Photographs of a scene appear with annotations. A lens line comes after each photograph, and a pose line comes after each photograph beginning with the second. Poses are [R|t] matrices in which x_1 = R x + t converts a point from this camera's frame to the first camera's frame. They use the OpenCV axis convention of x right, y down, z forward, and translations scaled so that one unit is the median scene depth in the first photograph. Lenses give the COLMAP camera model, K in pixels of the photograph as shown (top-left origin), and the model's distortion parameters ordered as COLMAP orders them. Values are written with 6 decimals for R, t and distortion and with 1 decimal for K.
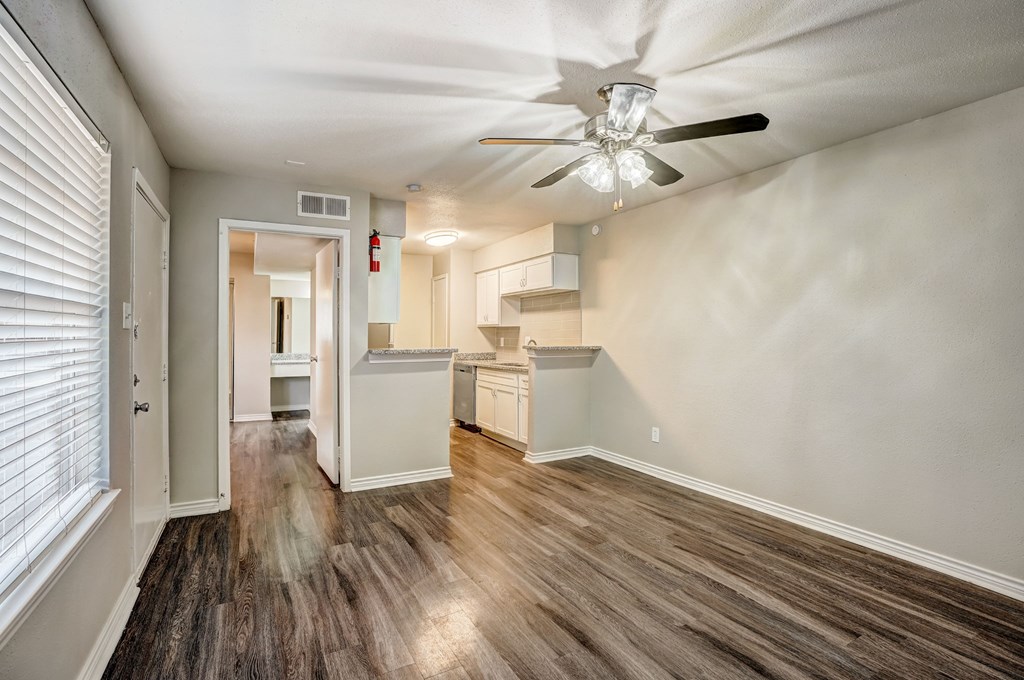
lens RADIAL K [[470.5, 0, 505.8], [0, 470.5, 331.3], [0, 0, 1]] dist [-0.049398, 0.012304]
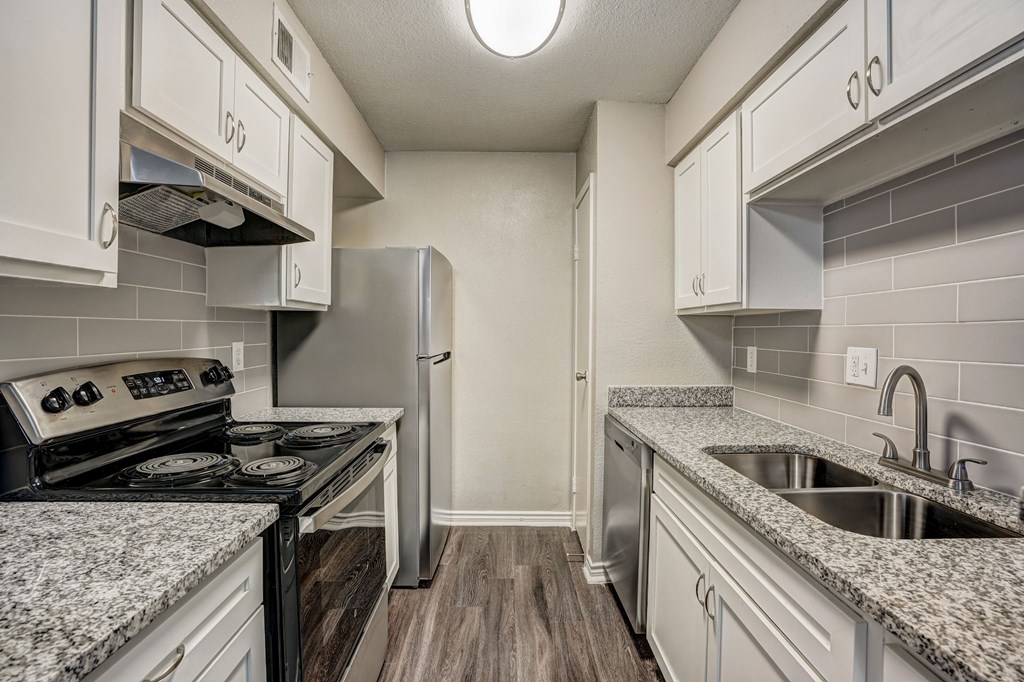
lens RADIAL K [[470.5, 0, 514.6], [0, 470.5, 338.7], [0, 0, 1]] dist [-0.049398, 0.012304]
pose [[0.888923, 0.004101, -0.458038, -0.012422], [-0.000748, 0.999972, 0.007500, 0.012223], [0.458055, -0.006325, 0.888901, 1.214776]]
